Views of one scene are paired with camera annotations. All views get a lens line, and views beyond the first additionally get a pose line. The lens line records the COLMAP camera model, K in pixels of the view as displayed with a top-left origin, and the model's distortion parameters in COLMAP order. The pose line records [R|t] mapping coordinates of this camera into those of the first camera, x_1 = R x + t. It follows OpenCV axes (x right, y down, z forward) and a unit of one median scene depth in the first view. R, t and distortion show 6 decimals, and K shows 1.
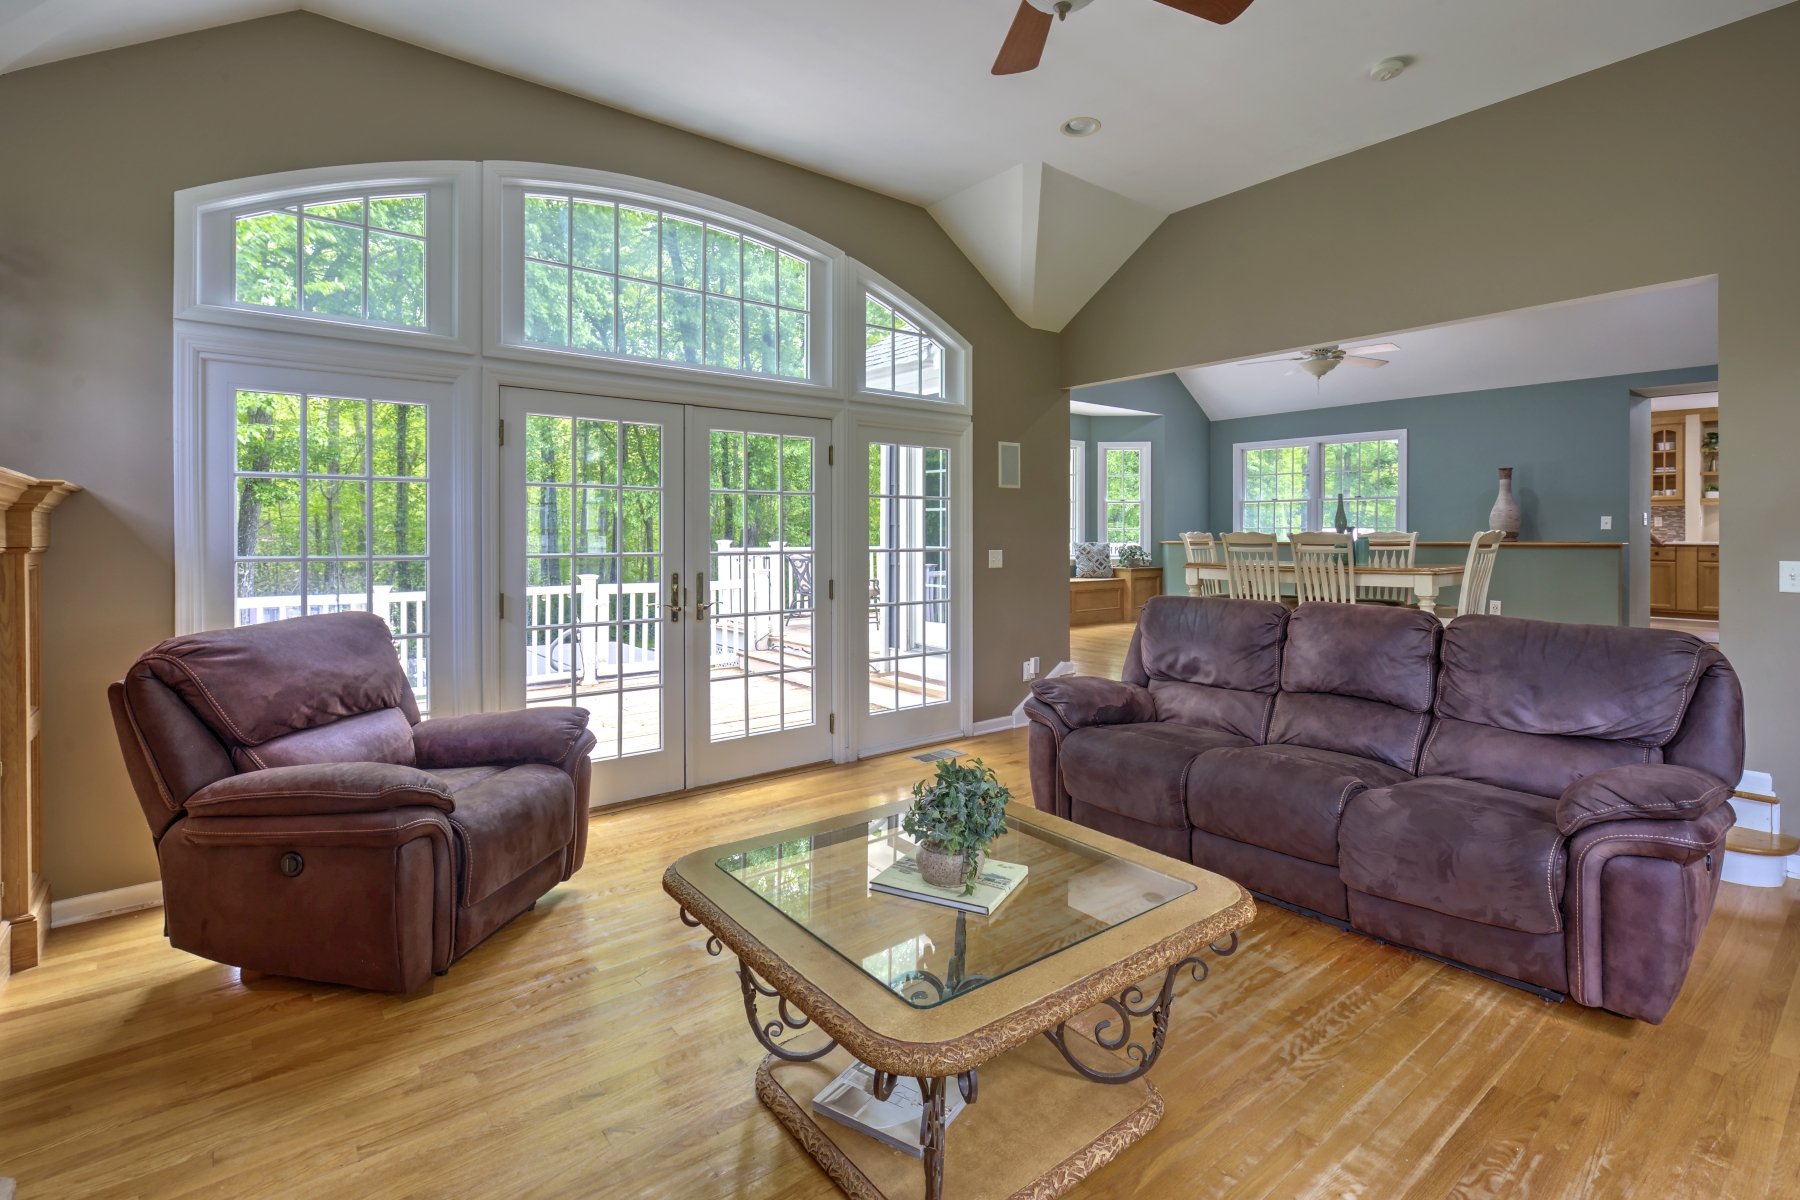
lens RADIAL K [[829.0, 0, 925.6], [0, 829.0, 534.0], [0, 0, 1]] dist [-0.001548, 0.001529]
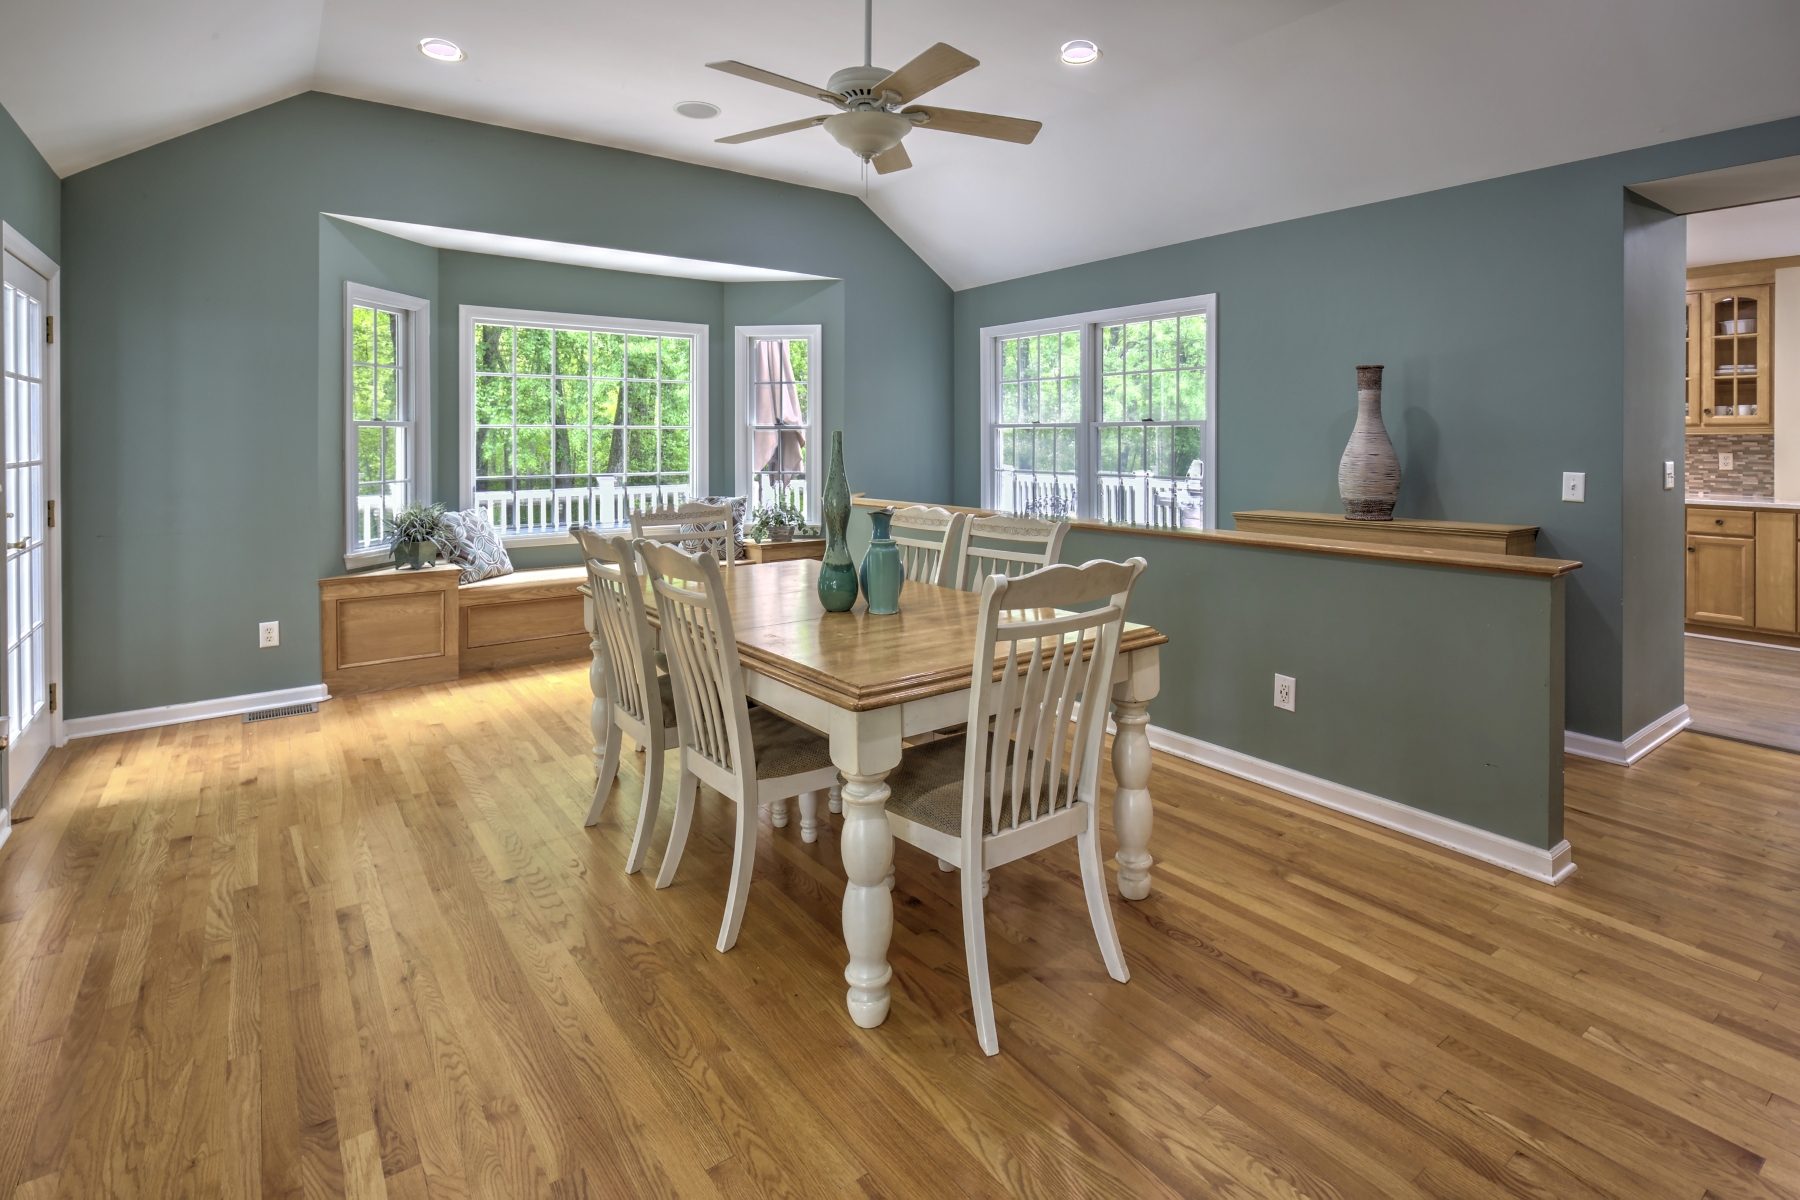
lens RADIAL K [[829.0, 0, 966.5], [0, 829.0, 437.8], [0, 0, 1]] dist [-0.001548, 0.001529]
pose [[0.998652, 0.001417, -0.051884, 0.276955], [-0.001287, 0.999996, 0.002534, -0.022199], [0.051887, -0.002464, 0.998650, 0.285739]]
